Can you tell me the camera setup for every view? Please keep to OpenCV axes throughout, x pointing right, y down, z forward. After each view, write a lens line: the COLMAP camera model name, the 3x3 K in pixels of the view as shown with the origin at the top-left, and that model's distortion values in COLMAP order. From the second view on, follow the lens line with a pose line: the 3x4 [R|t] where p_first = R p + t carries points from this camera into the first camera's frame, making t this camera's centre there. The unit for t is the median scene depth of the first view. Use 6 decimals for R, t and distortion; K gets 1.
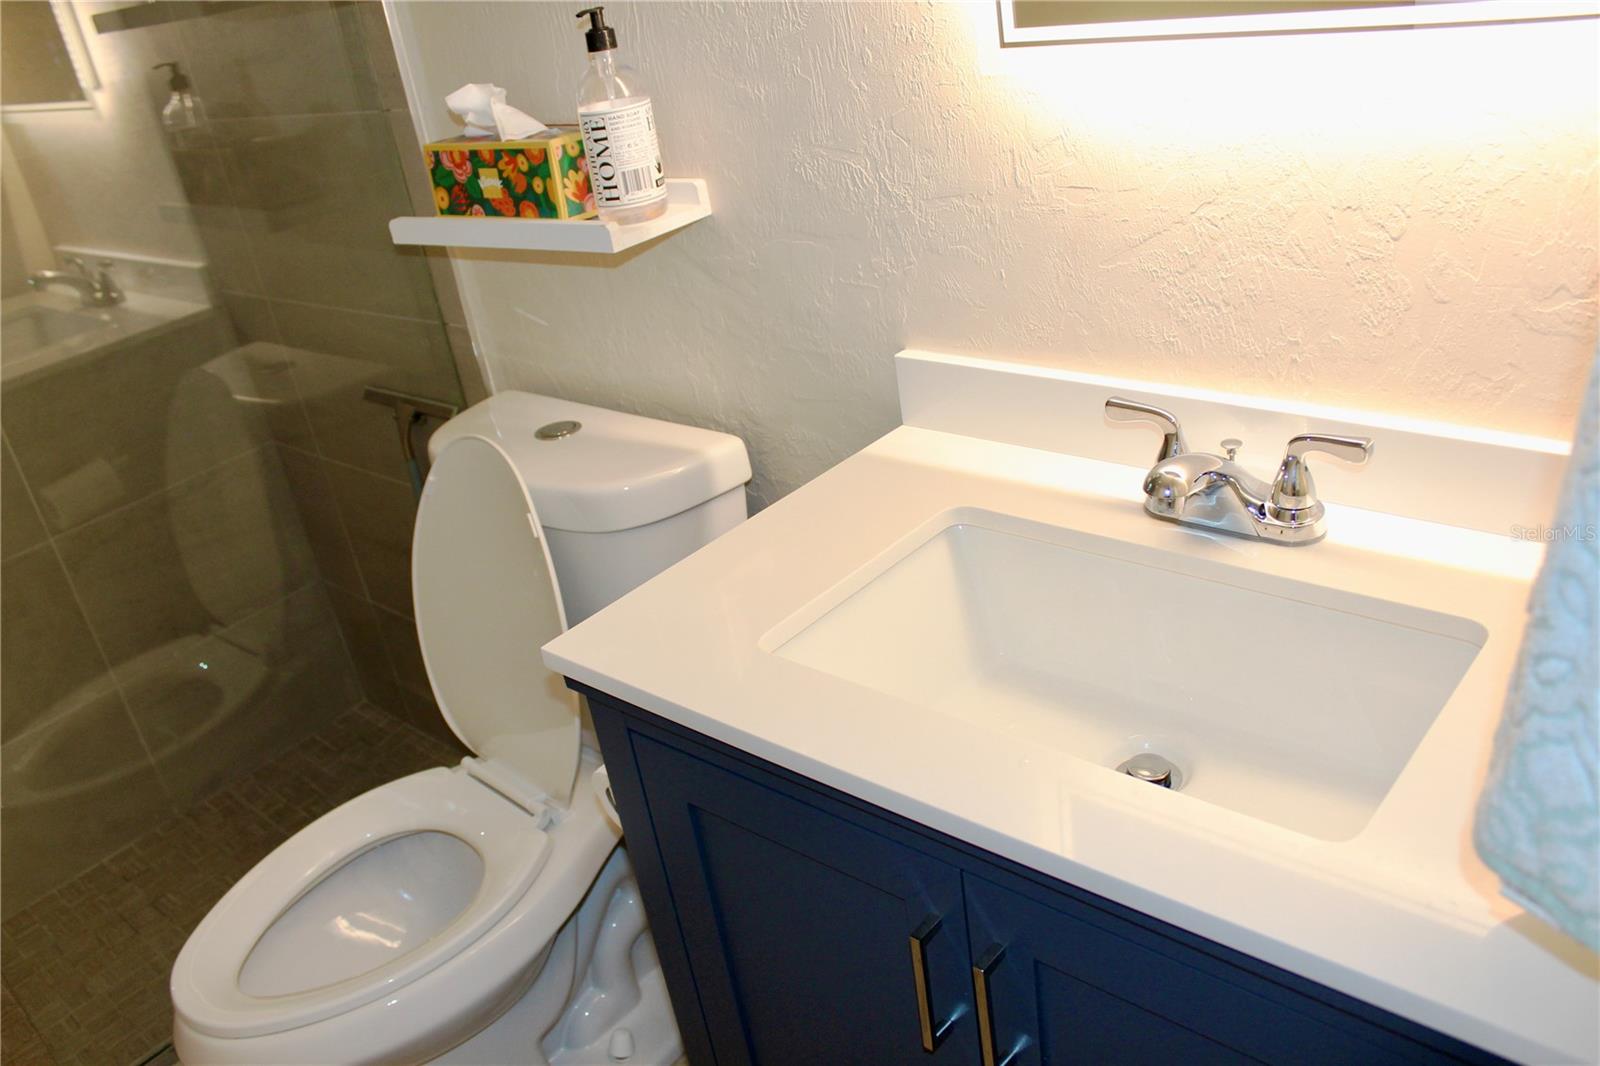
lens RADIAL K [[1347.2, 0, 808.5], [0, 1347.2, 547.7], [0, 0, 1]] dist [-0.148007, 0.107624]
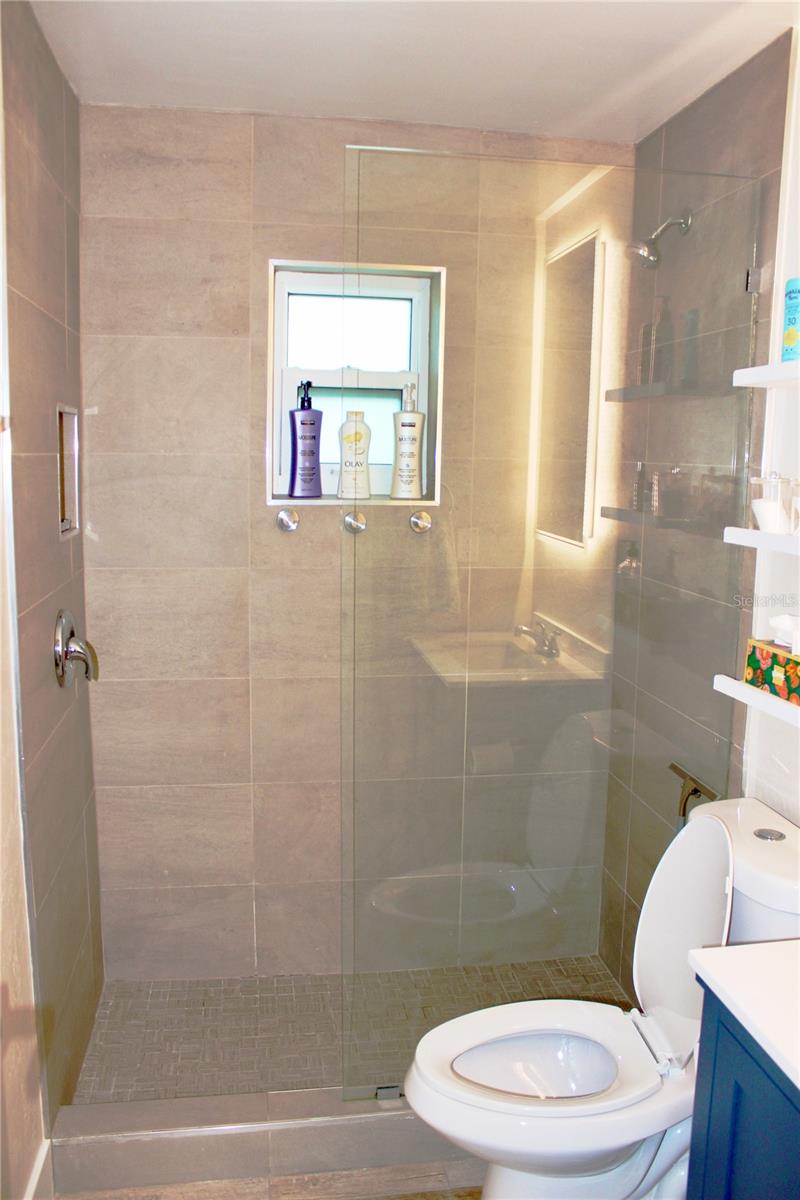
lens RADIAL K [[1010.4, 0, 401.3], [0, 1010.4, 598.1], [0, 0, 1]] dist [-0.148007, 0.107624]
pose [[0.760614, 0.253603, -0.597622, 0.077777], [-0.408153, 0.902663, -0.136421, -0.004658], [0.504855, 0.347685, 0.790087, -0.160917]]
